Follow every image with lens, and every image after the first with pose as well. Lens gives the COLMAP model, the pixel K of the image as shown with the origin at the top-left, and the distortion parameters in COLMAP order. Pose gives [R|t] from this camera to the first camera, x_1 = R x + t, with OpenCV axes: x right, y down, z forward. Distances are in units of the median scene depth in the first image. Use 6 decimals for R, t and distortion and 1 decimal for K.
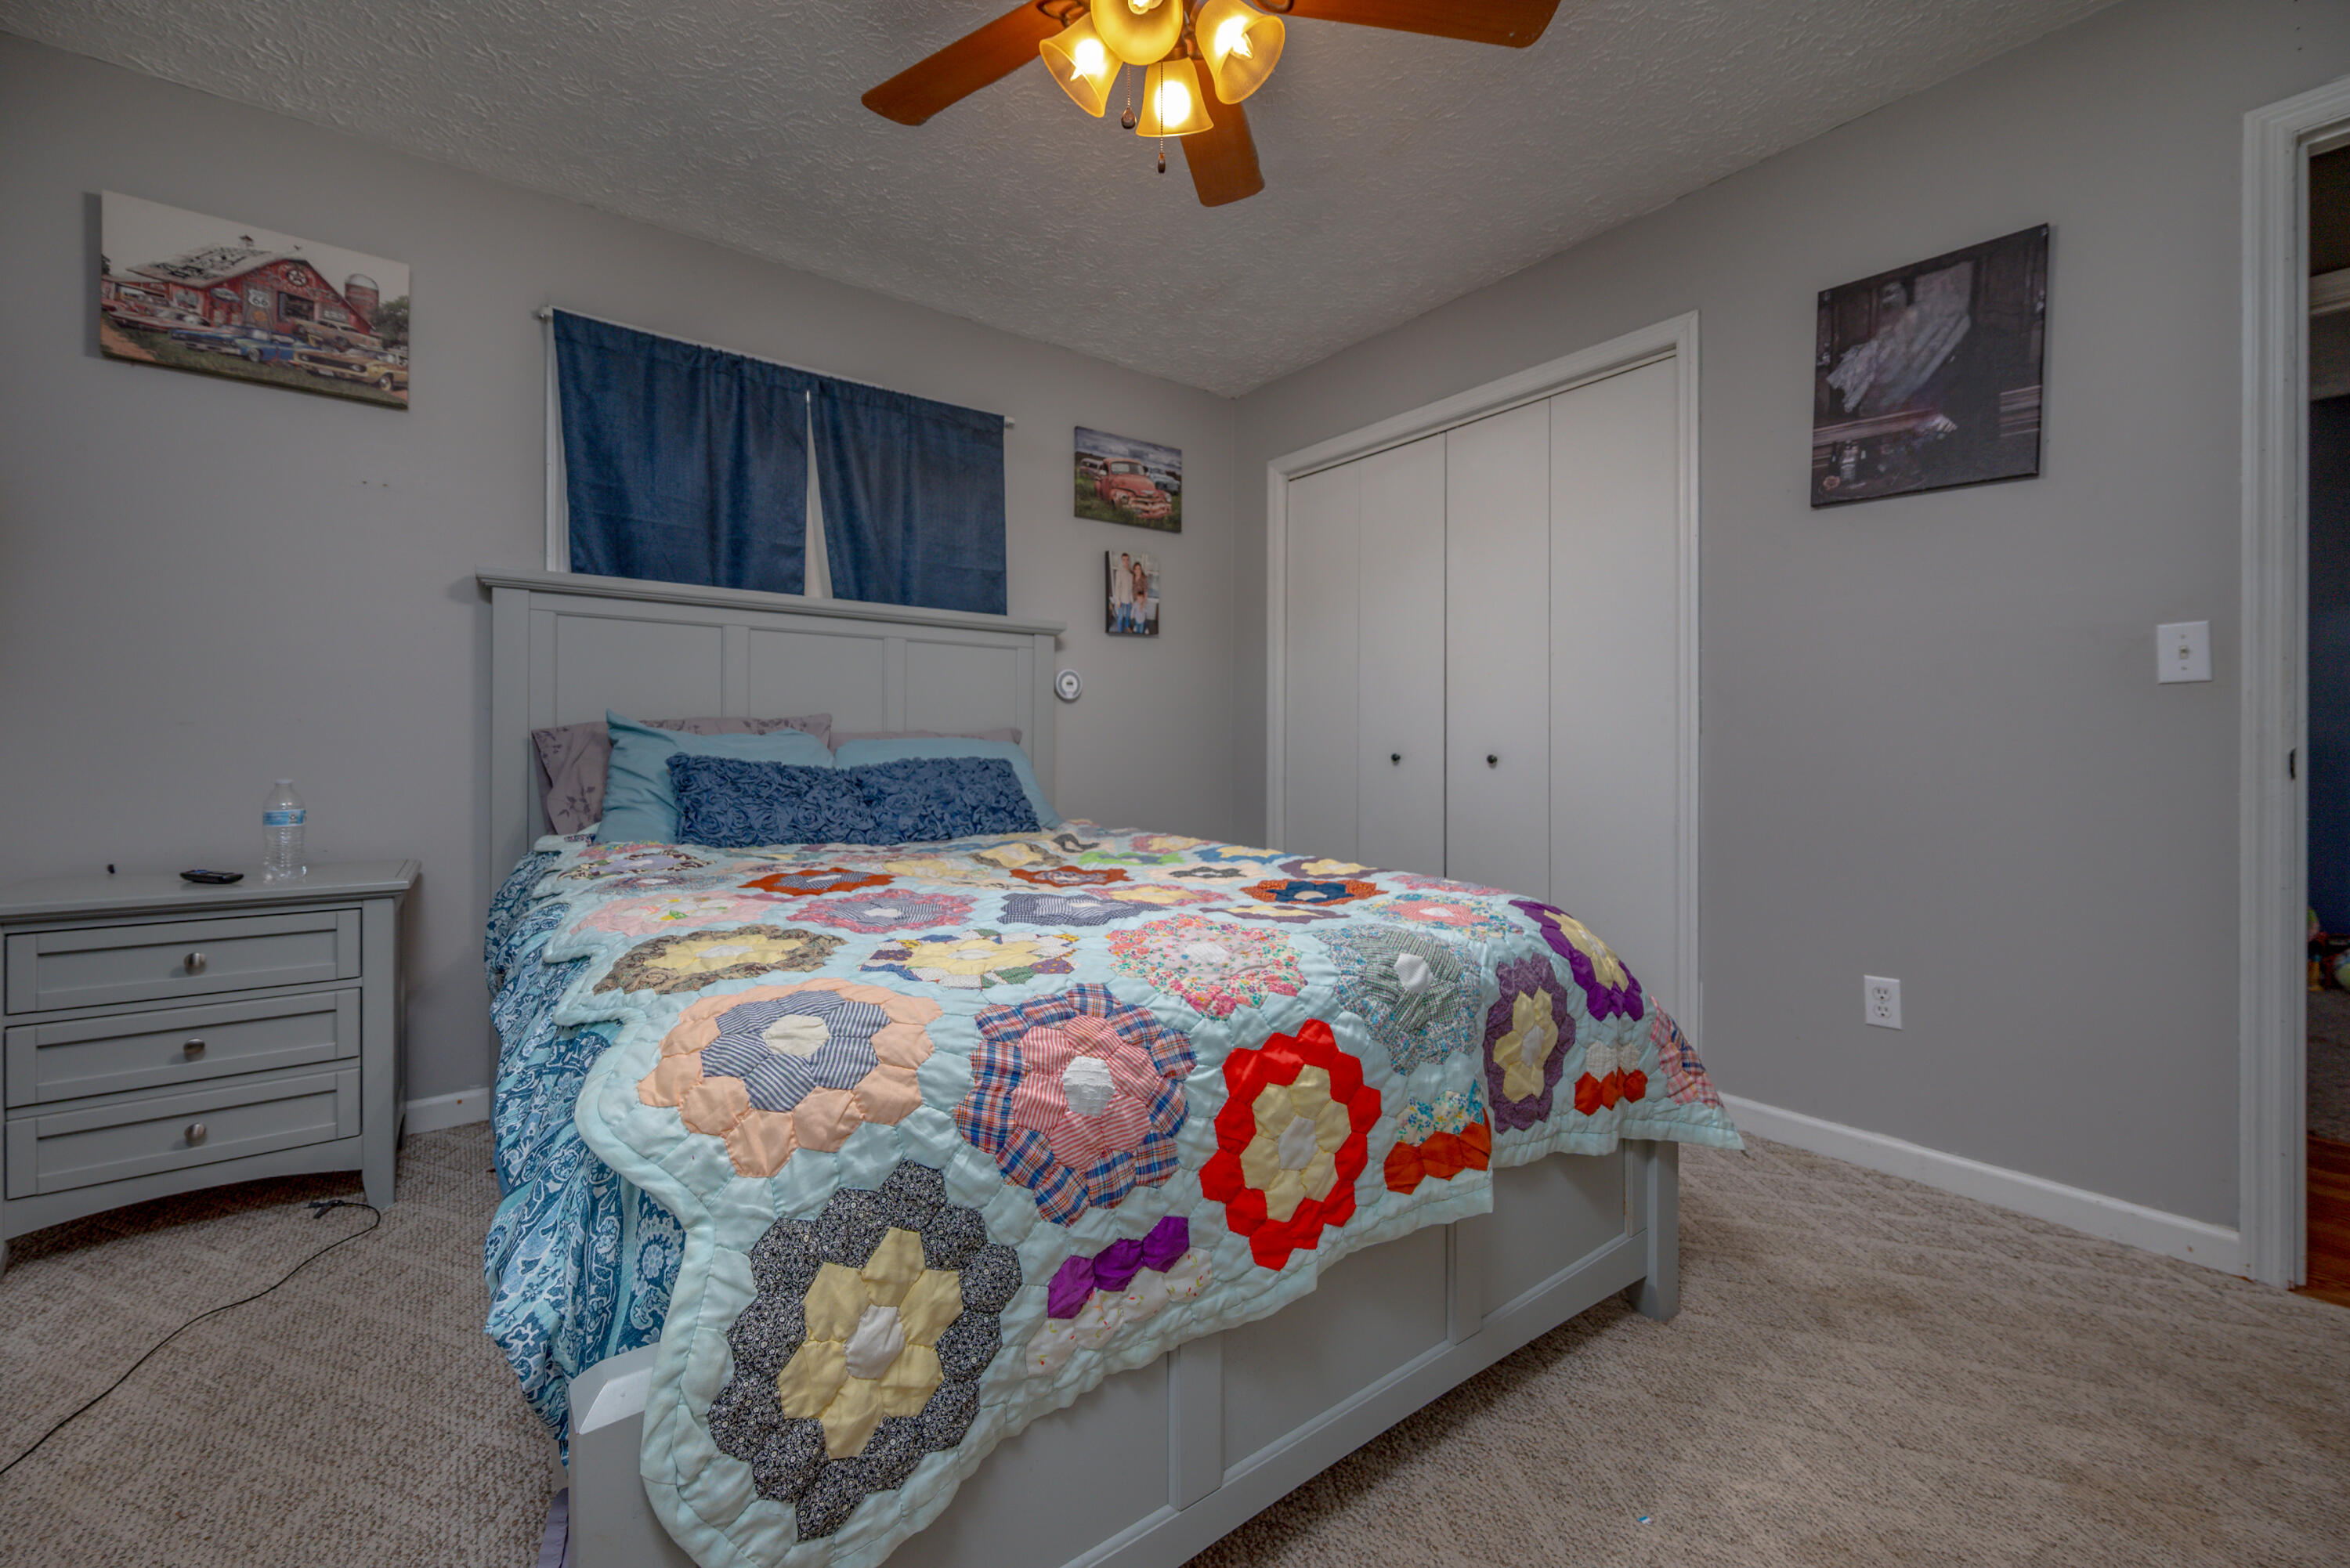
lens RADIAL K [[927.3, 0, 1191.9], [0, 927.3, 747.0], [0, 0, 1]] dist [-0.001071, -0.000077]
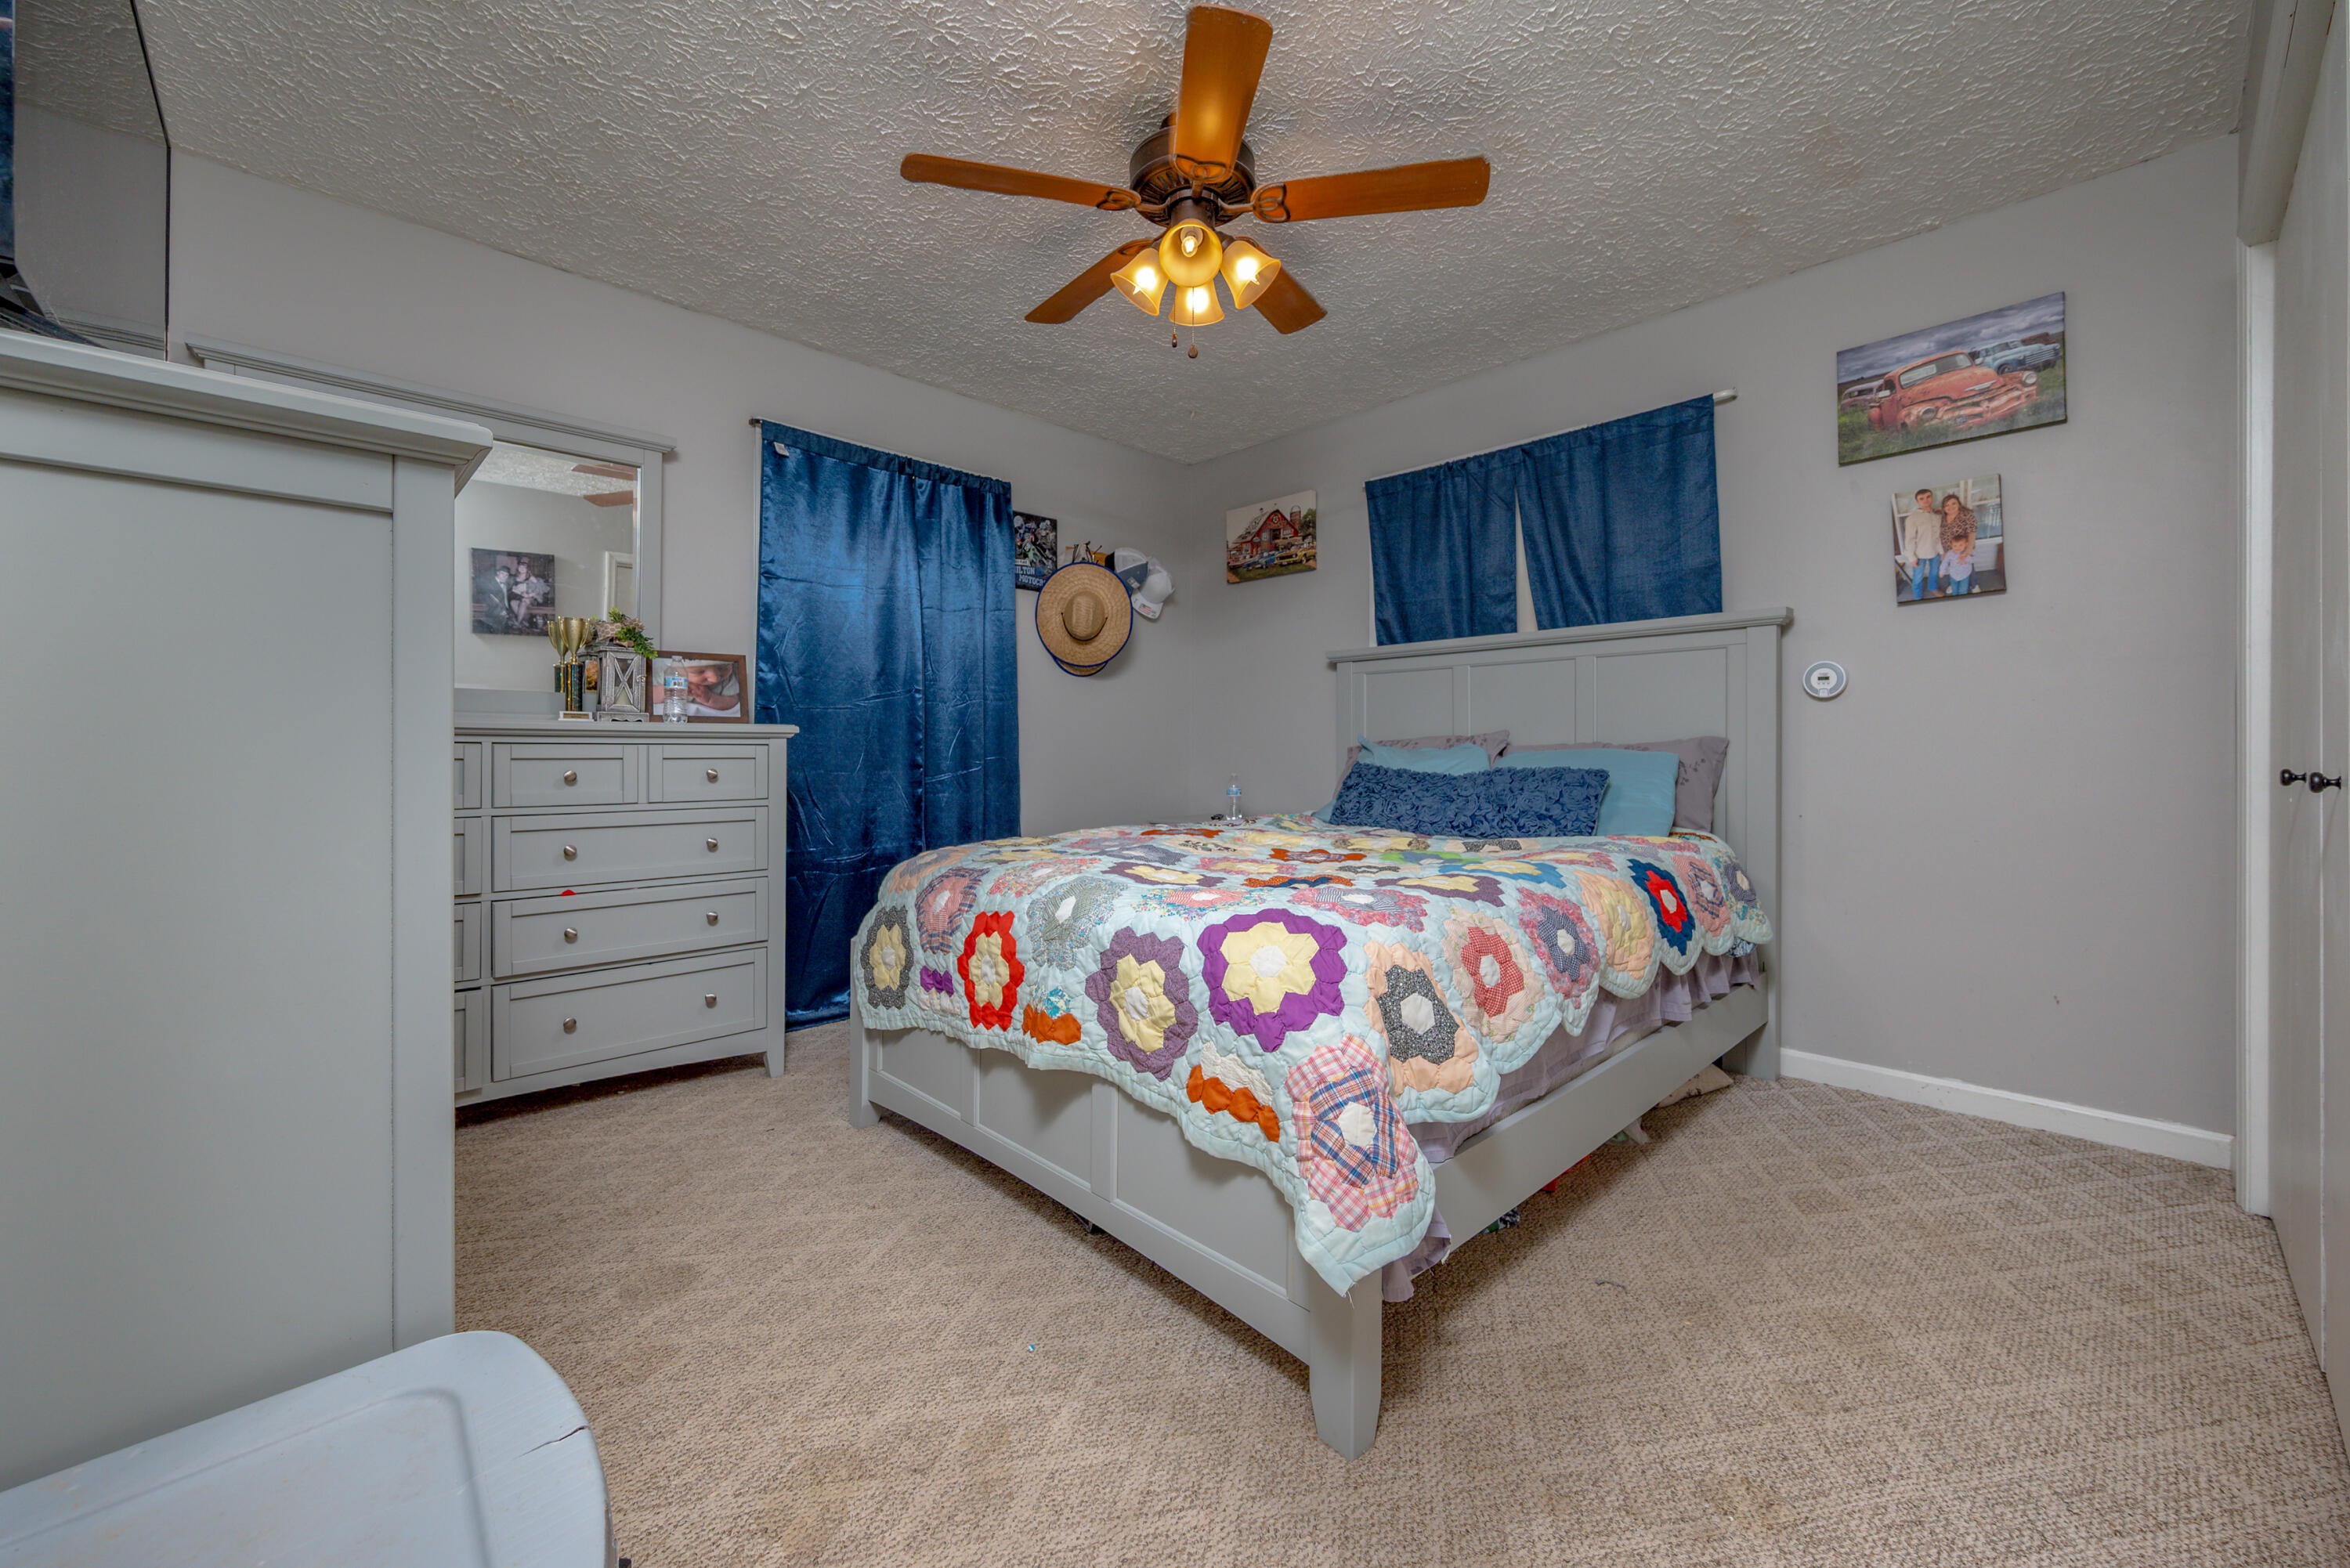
lens RADIAL K [[927.3, 0, 1177.2], [0, 927.3, 765.9], [0, 0, 1]] dist [-0.001071, -0.000077]
pose [[0.115259, 0.005747, -0.993319, 0.792367], [-0.001176, 0.999983, 0.005650, 0.004278], [0.993335, 0.000517, 0.115264, 0.463031]]
